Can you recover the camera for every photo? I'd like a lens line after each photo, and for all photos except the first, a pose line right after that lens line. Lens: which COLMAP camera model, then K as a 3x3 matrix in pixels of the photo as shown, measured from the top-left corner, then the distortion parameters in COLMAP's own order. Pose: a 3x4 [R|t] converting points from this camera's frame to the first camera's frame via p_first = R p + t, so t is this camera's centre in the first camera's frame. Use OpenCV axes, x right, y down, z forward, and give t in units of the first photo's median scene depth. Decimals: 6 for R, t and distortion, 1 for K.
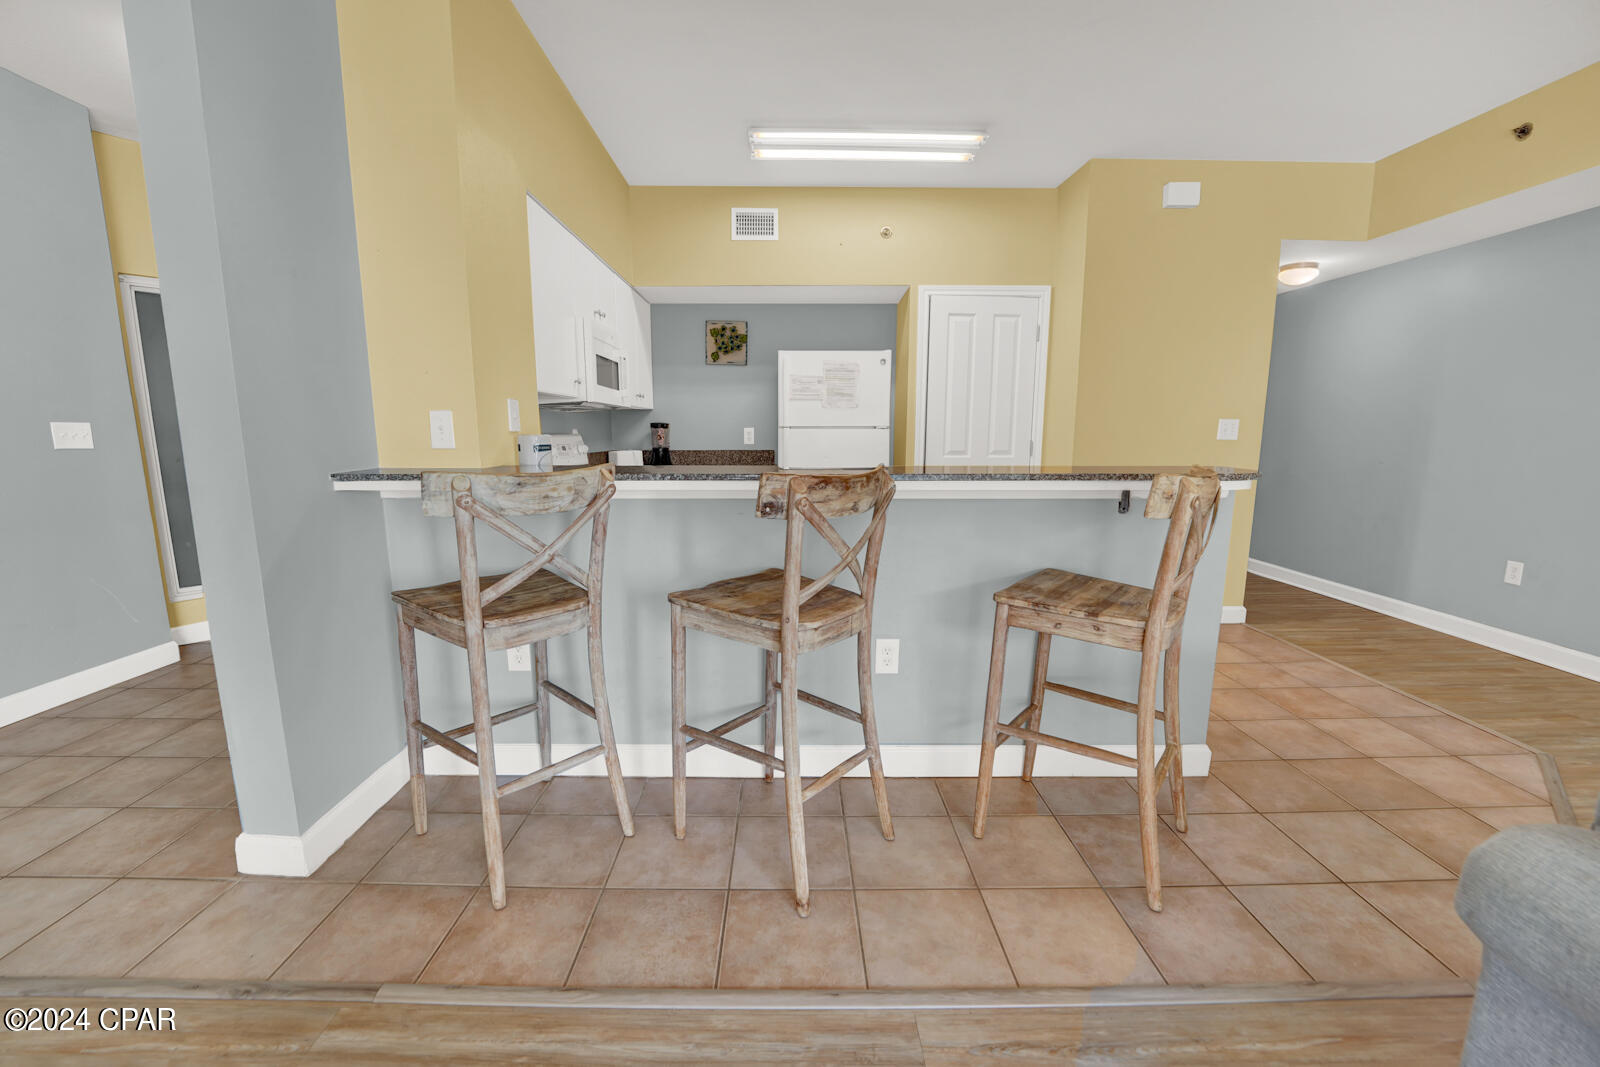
lens RADIAL K [[649.8, 0, 790.3], [0, 649.8, 534.4], [0, 0, 1]] dist [-0.028420, 0.003366]
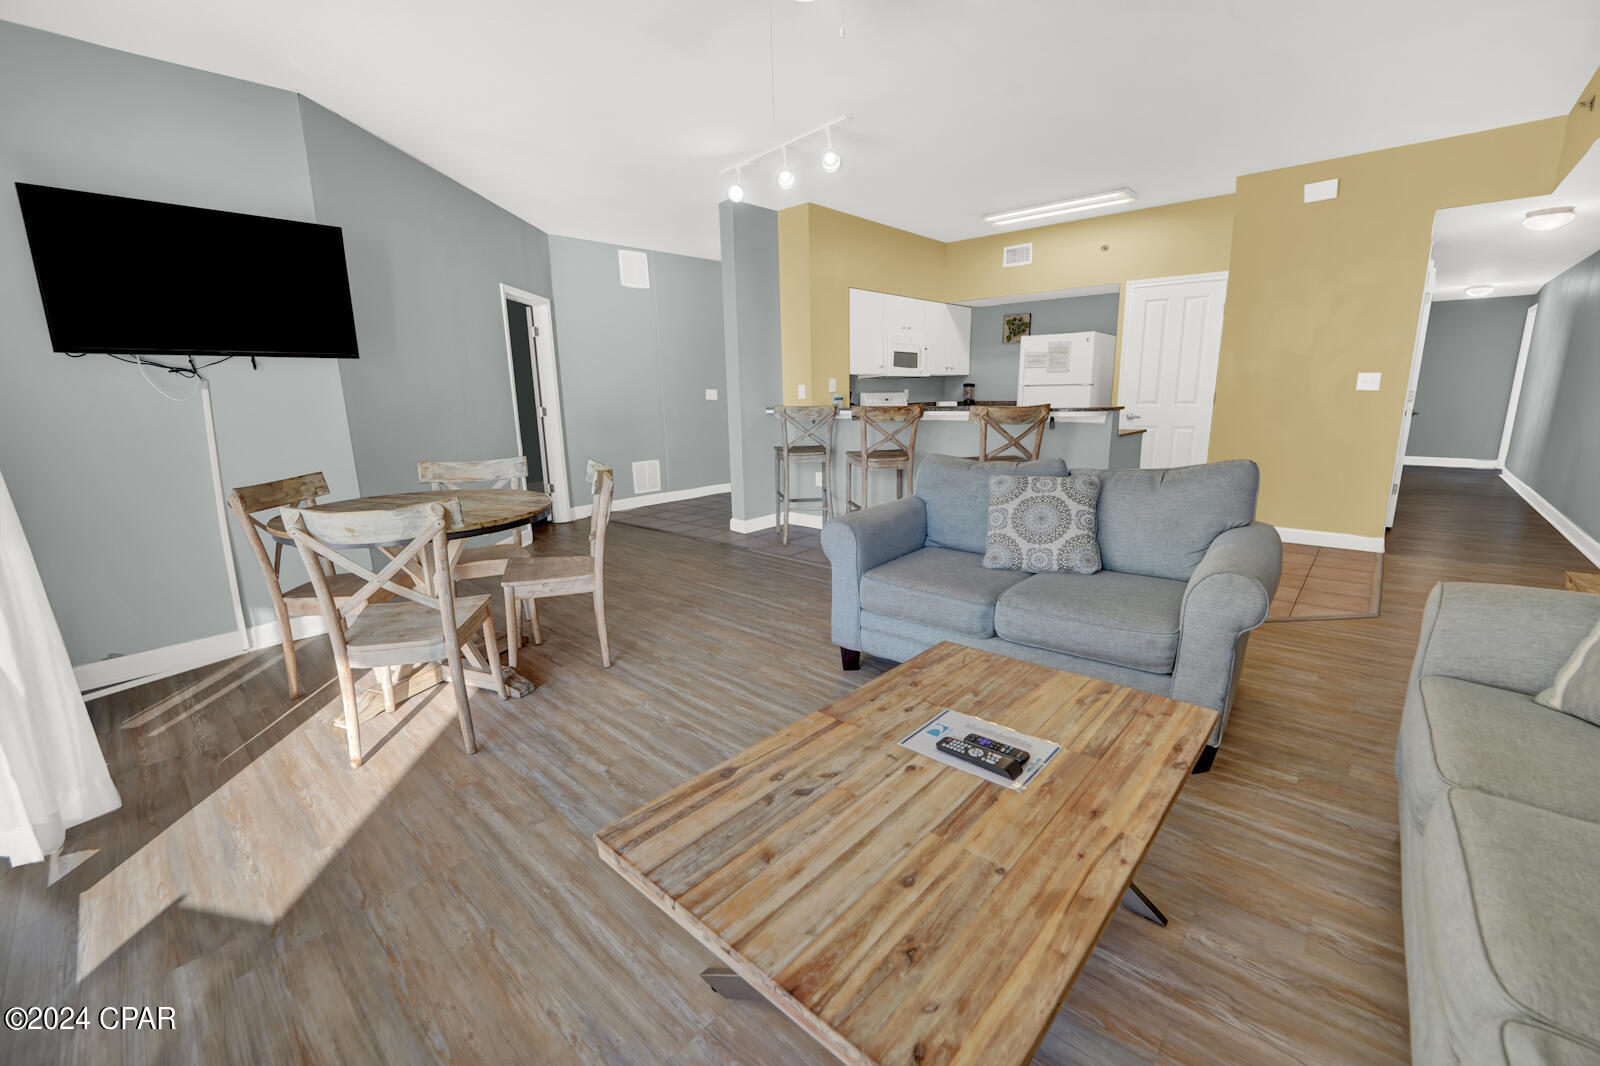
lens RADIAL K [[649.8, 0, 794.8], [0, 649.8, 535.3], [0, 0, 1]] dist [-0.028420, 0.003366]
pose [[0.735030, 0.133651, -0.664732, 1.336309], [-0.087102, 0.990870, 0.102911, 0.157491], [0.672417, -0.017743, 0.739960, -1.051172]]
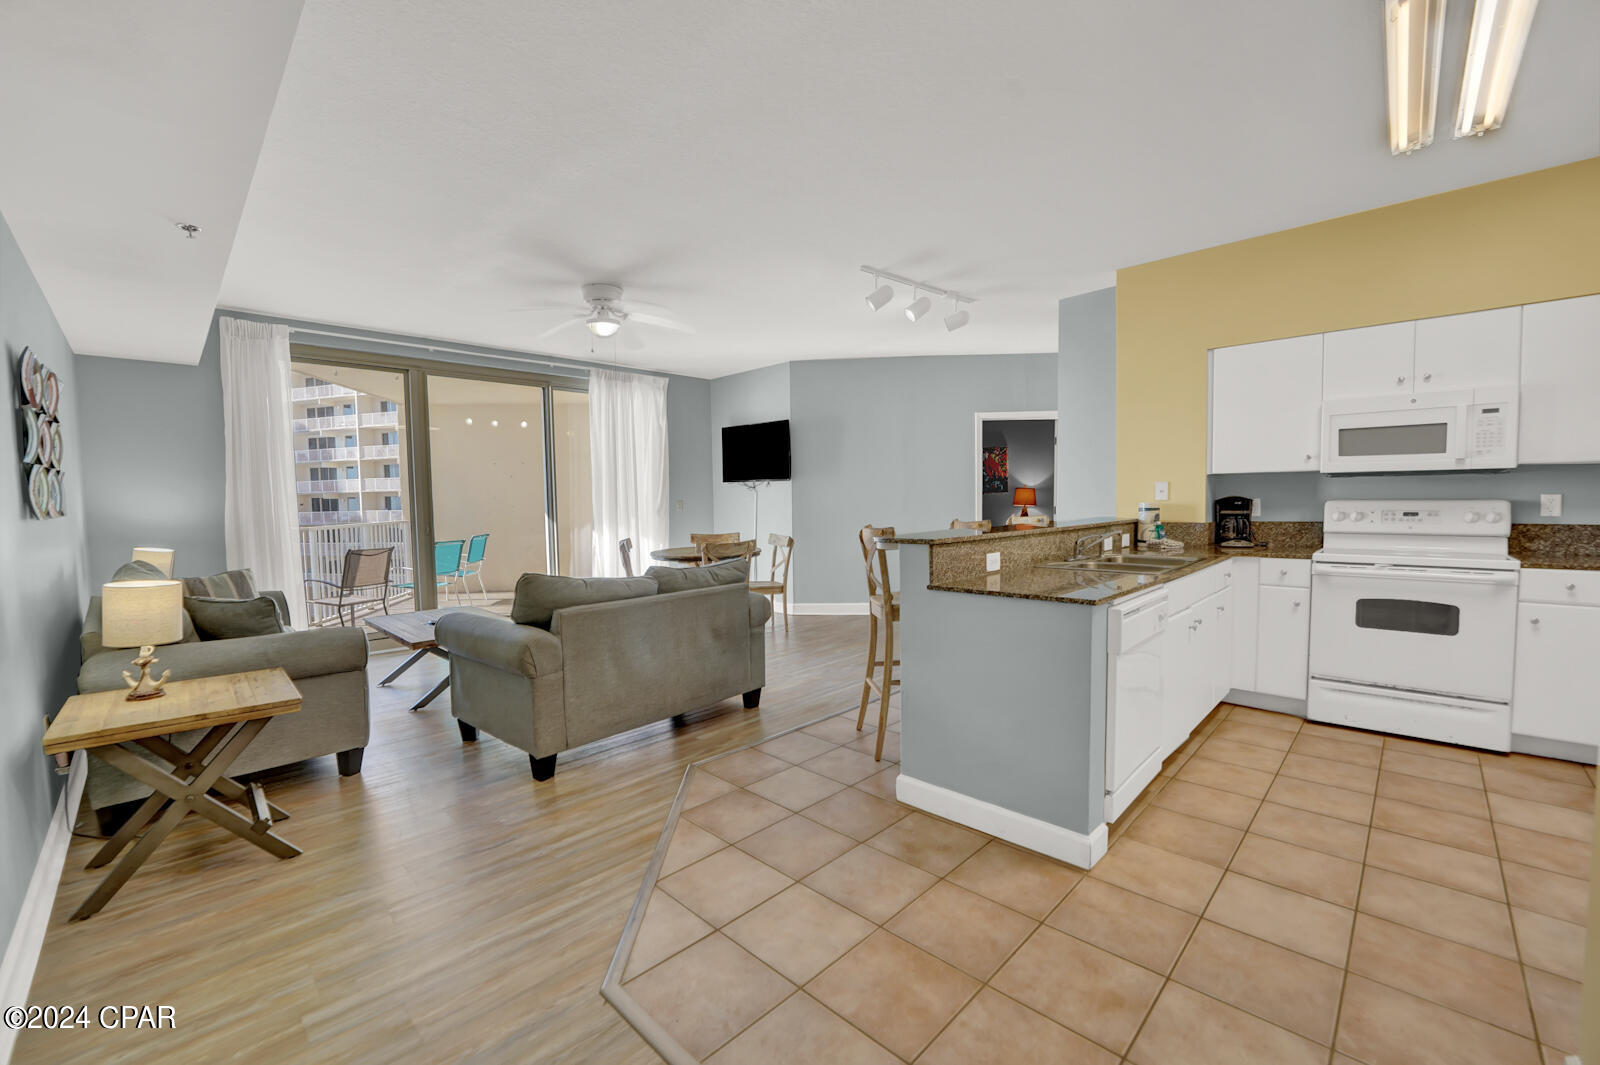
lens RADIAL K [[653.2, 0, 789.6], [0, 653.2, 539.7], [0, 0, 1]] dist [-0.025351, -0.000197]
pose [[-0.706621, 0.060170, -0.705029, 1.746965], [-0.091239, 0.980312, 0.175109, -0.306288], [0.701685, 0.188062, -0.687219, 1.738825]]
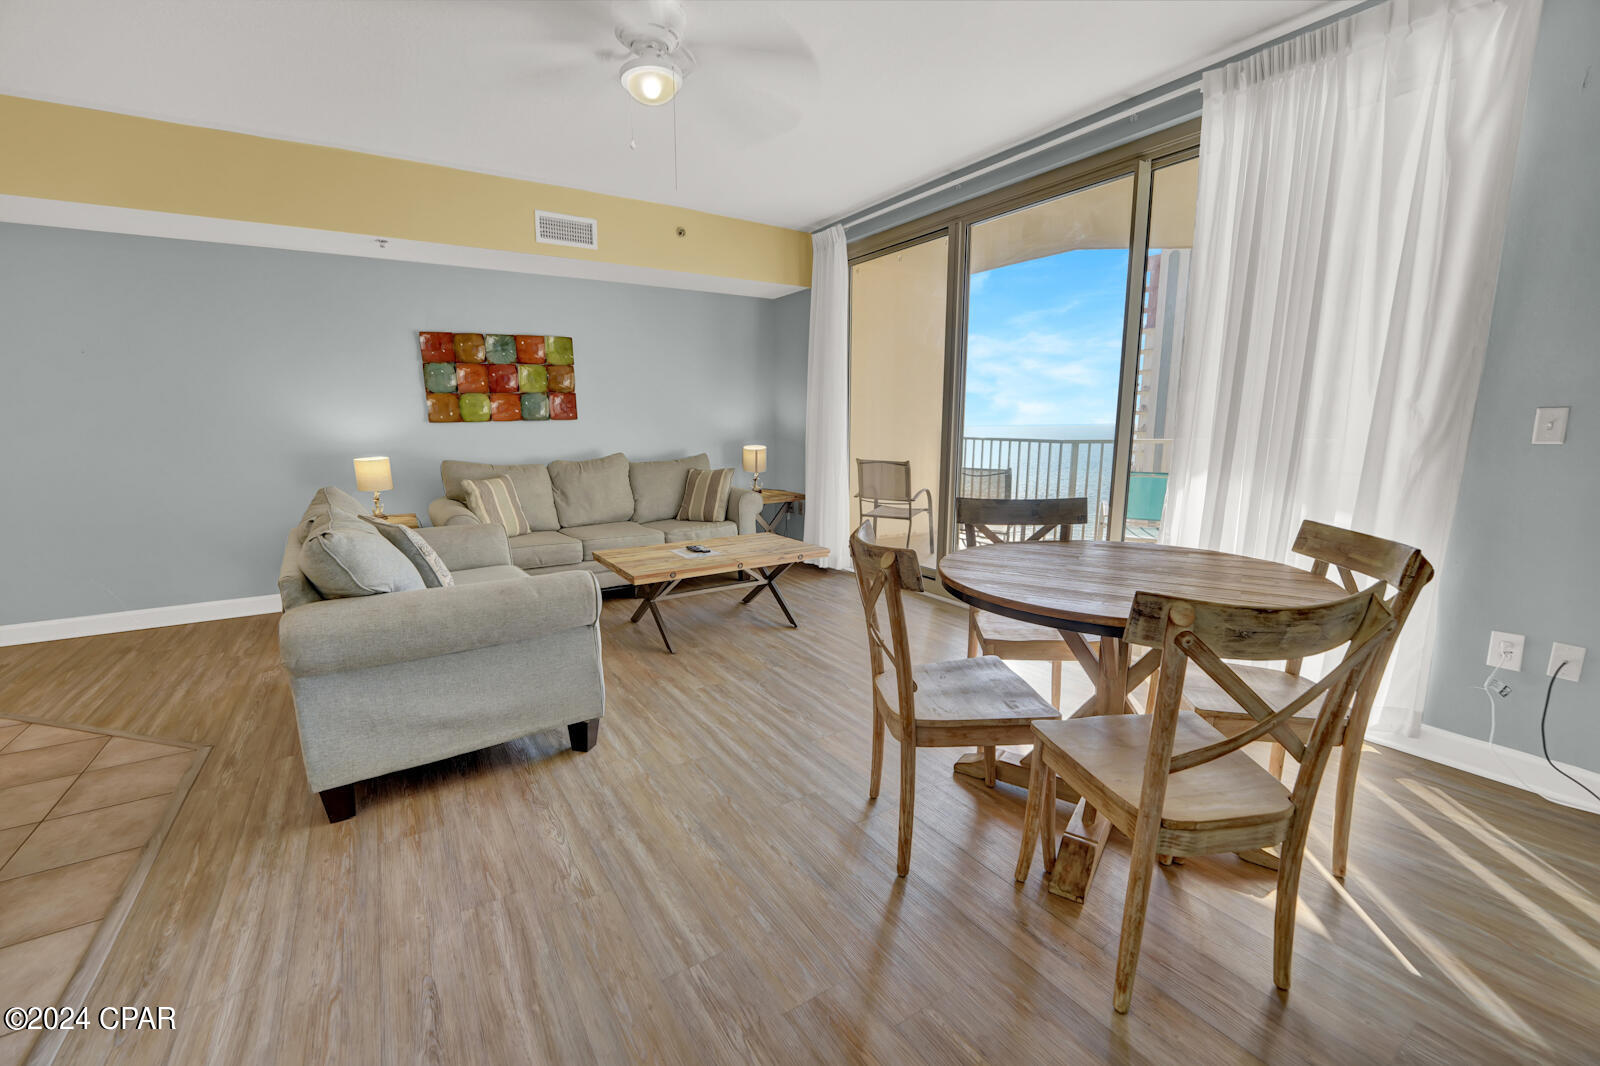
lens RADIAL K [[649.8, 0, 790.0], [0, 649.8, 535.5], [0, 0, 1]] dist [-0.028420, 0.003366]
pose [[-0.537009, -0.139173, 0.832017, -0.610821], [0.140205, 0.957854, 0.250714, -0.037987], [-0.831844, 0.251289, -0.494863, 0.244368]]
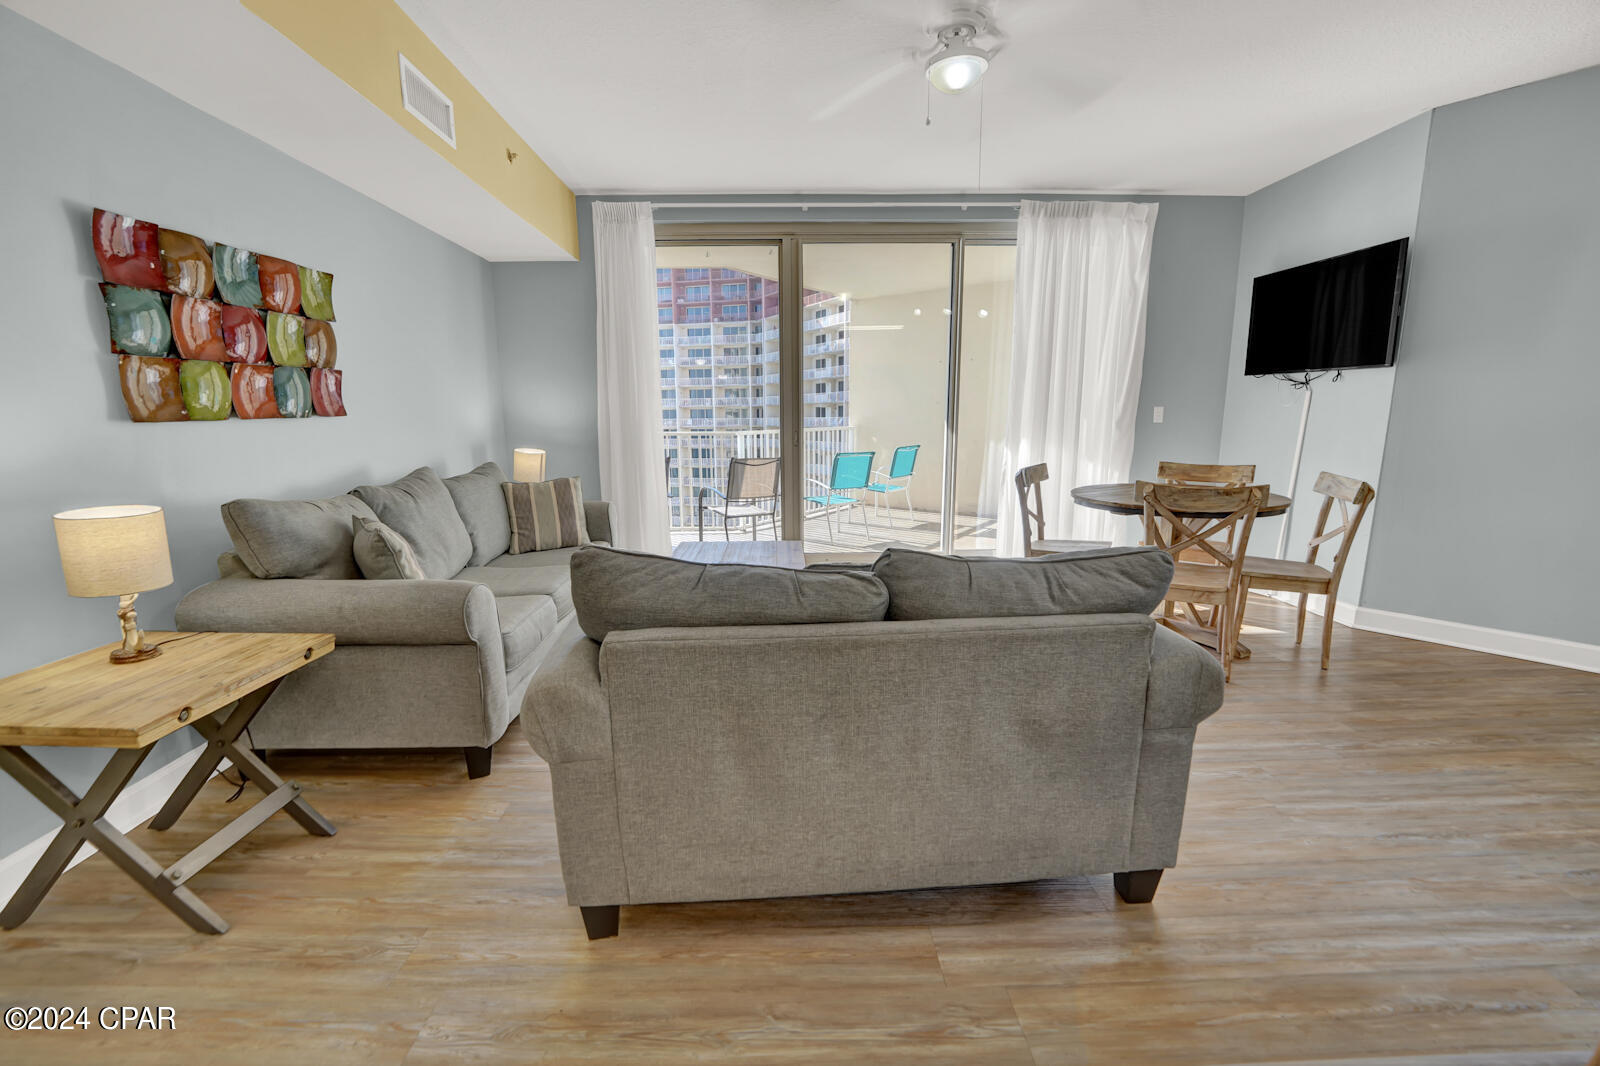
lens RADIAL K [[649.8, 0, 787.2], [0, 649.8, 537.5], [0, 0, 1]] dist [-0.028420, 0.003366]
pose [[-0.999795, 0.016817, -0.011256, 0.939519], [0.012001, 0.940593, 0.339324, -0.175233], [0.016293, 0.339120, -0.940602, 1.029464]]
